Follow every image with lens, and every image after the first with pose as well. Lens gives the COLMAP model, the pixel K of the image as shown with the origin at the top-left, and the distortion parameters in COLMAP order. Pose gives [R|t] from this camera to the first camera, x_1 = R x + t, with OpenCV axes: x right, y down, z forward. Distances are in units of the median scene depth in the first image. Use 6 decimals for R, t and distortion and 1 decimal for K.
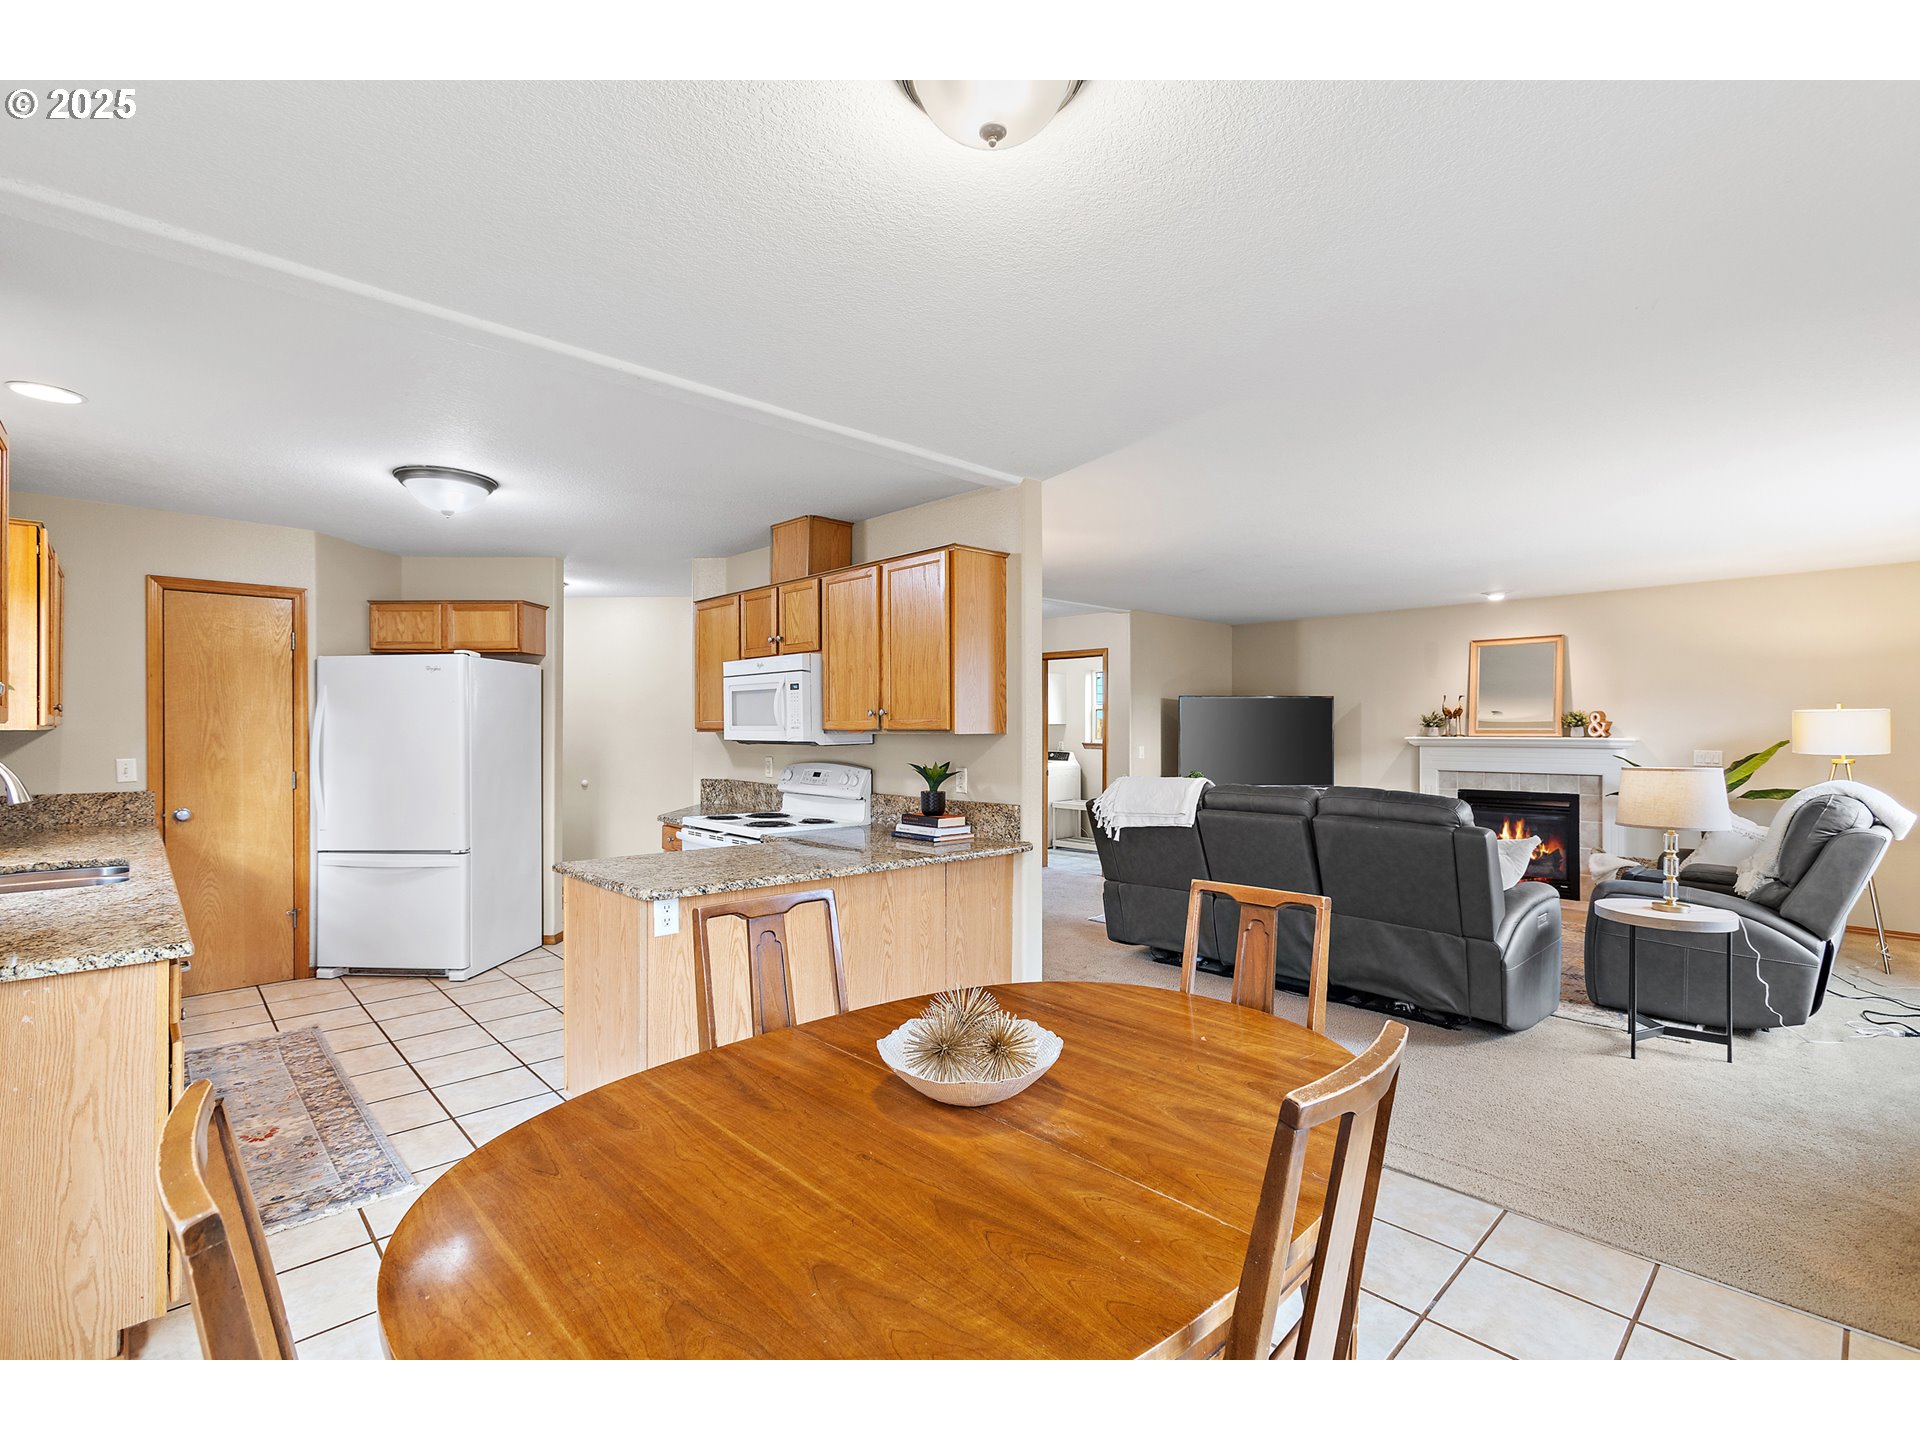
lens RADIAL K [[872.4, 0, 953.4], [0, 872.4, 733.8], [0, 0, 1]] dist [0.000894, 0.004751]
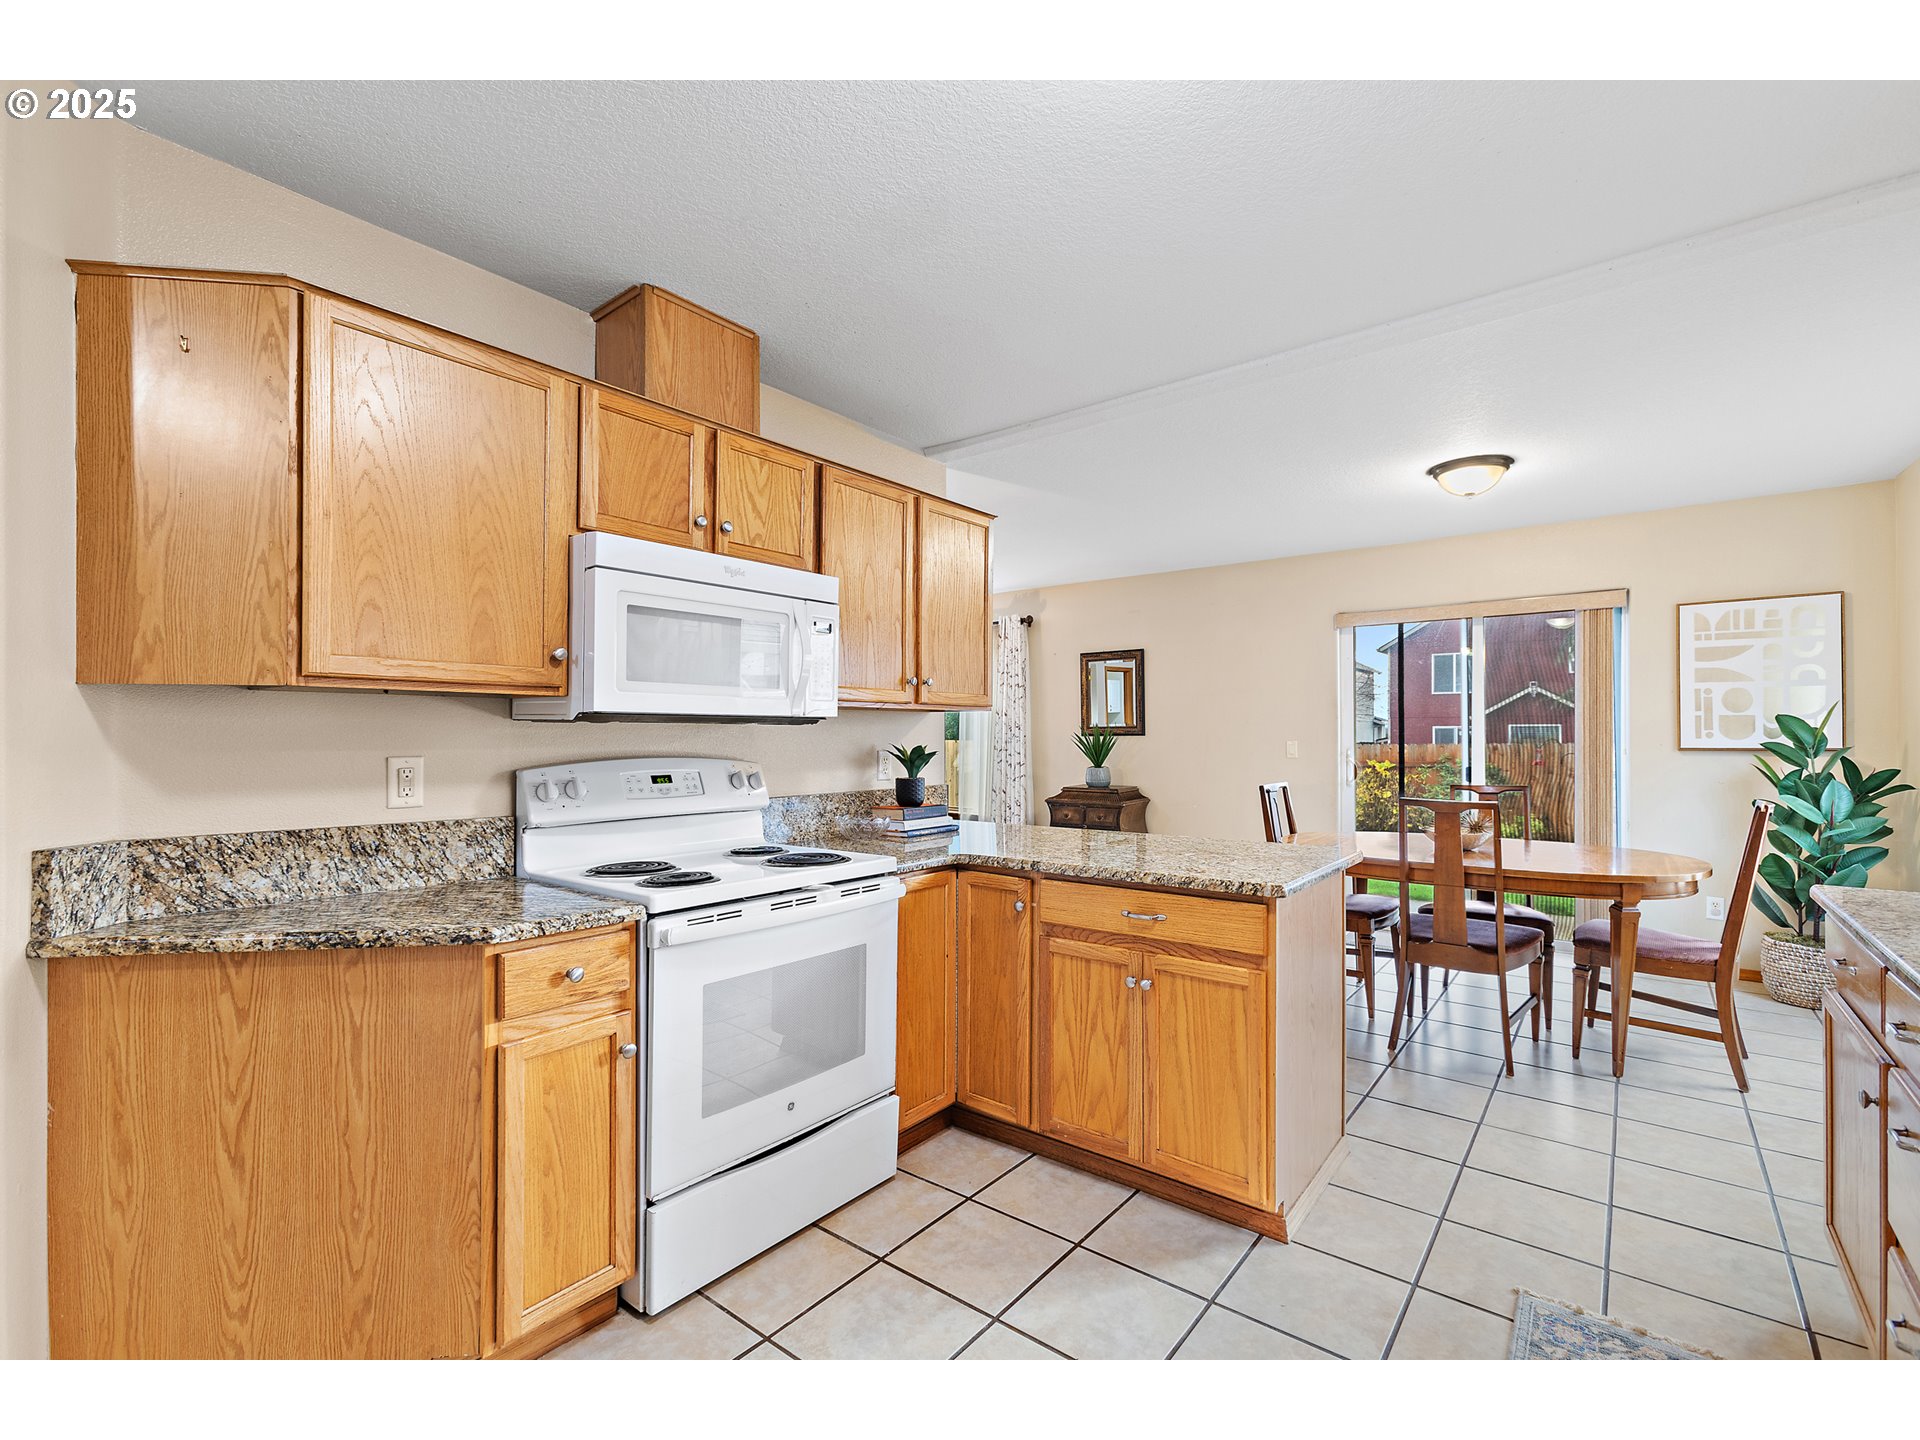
lens RADIAL K [[872.4, 0, 961.9], [0, 872.4, 732.2], [0, 0, 1]] dist [0.000894, 0.004751]
pose [[-0.159032, 0.002595, 0.987270, -0.789537], [0.004239, 0.999989, -0.001946, 0.020827], [-0.987264, 0.003876, -0.159041, 0.983684]]
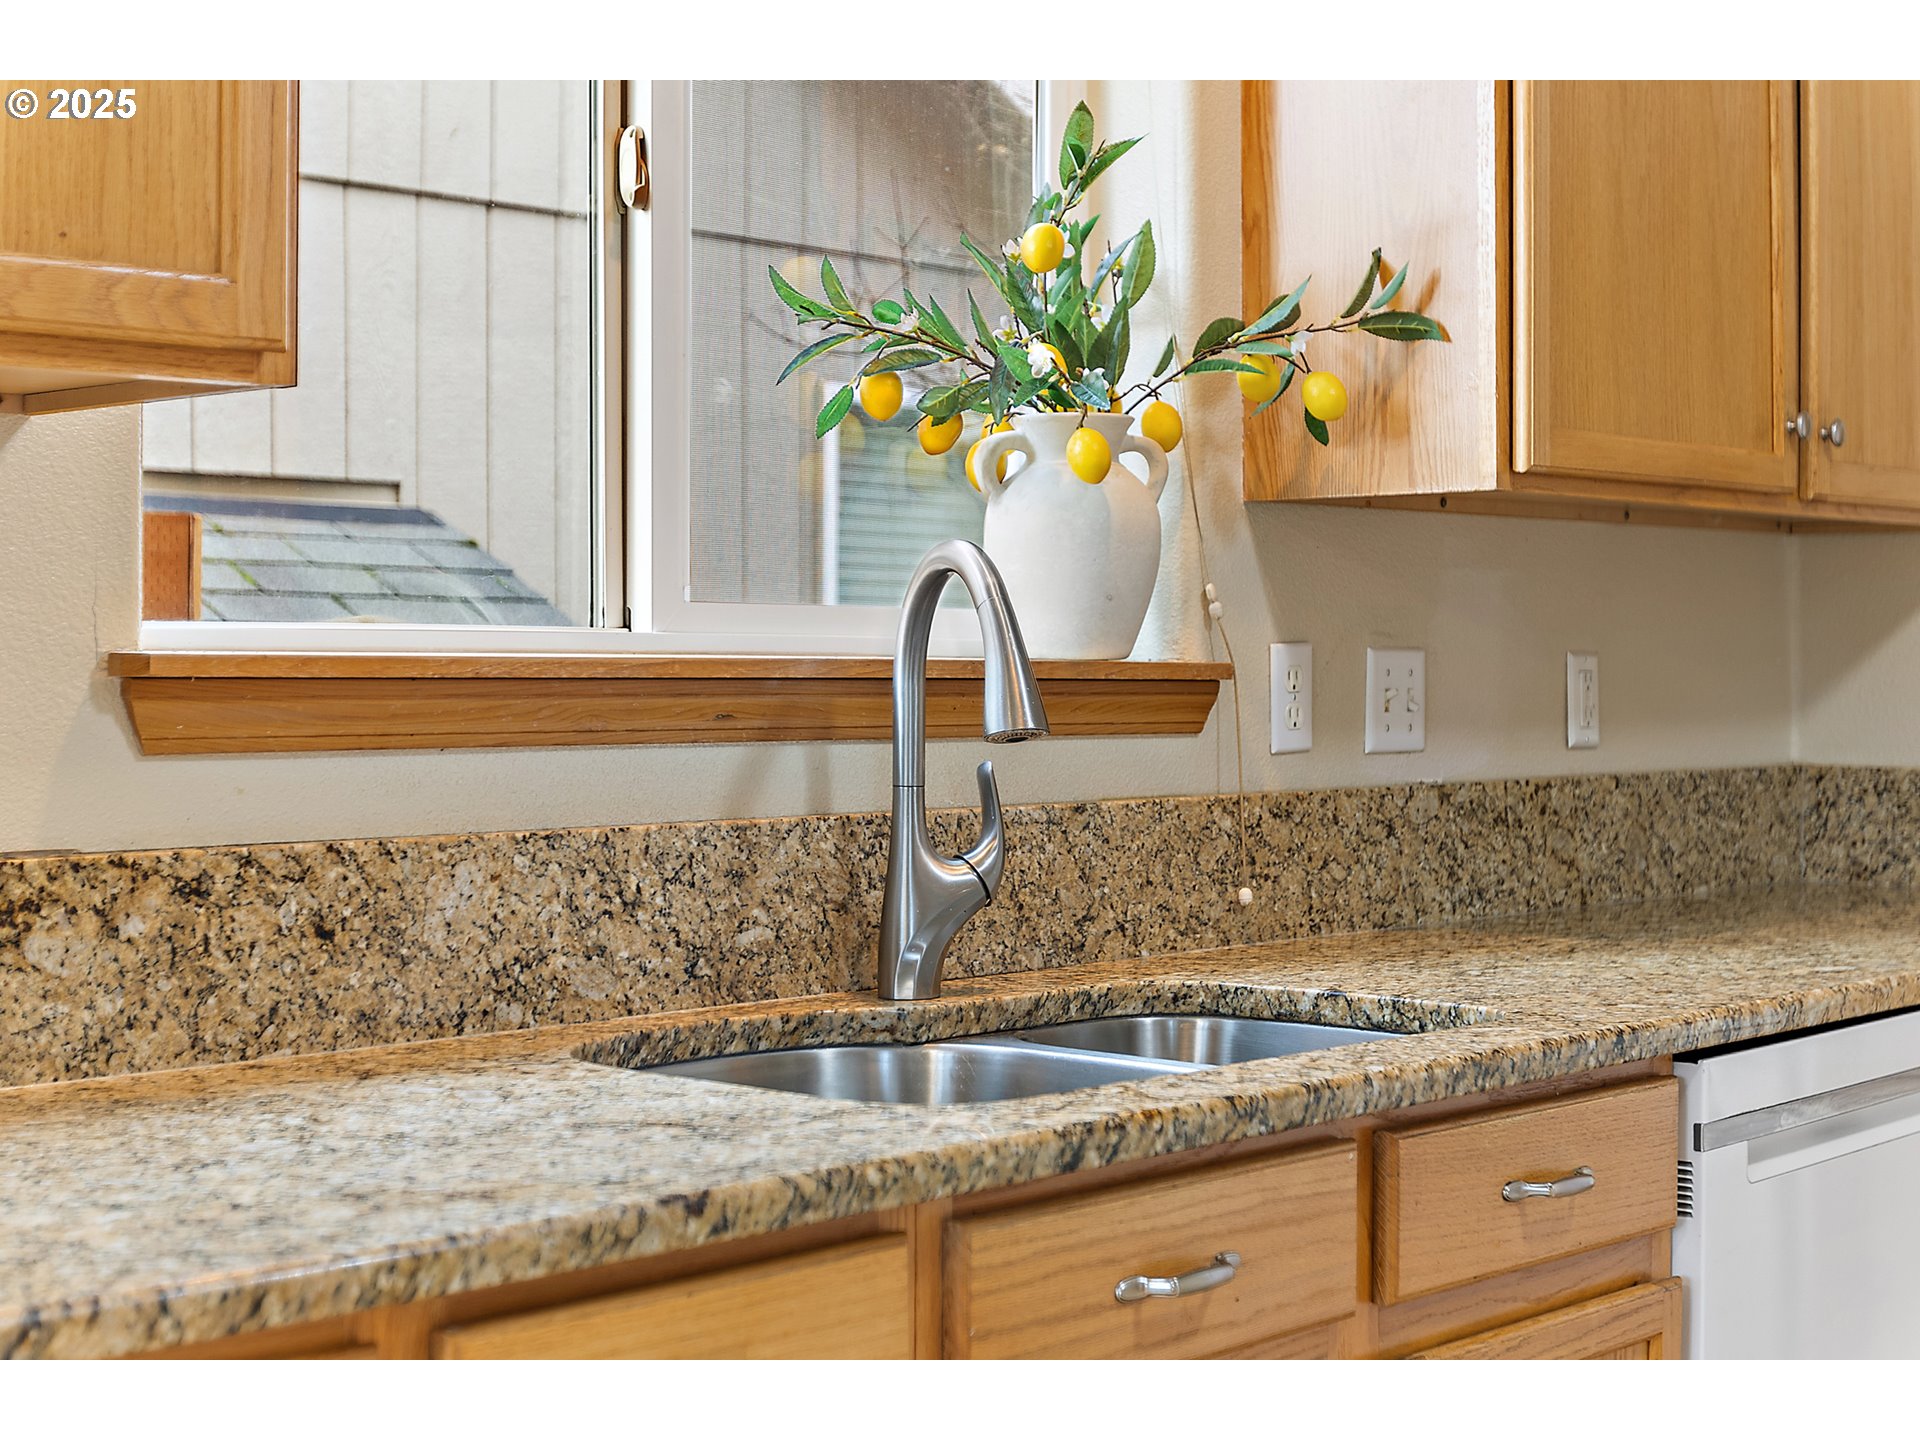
lens RADIAL K [[2924.5, 0, 964.1], [0, 2924.5, 714.6], [0, 0, 1]] dist [-0.011186, 0.000000]
pose [[0.076475, 0.016104, -0.996941, -0.143996], [-0.005958, 0.999859, 0.015694, 0.038220], [0.997054, 0.004740, 0.076560, 0.594842]]
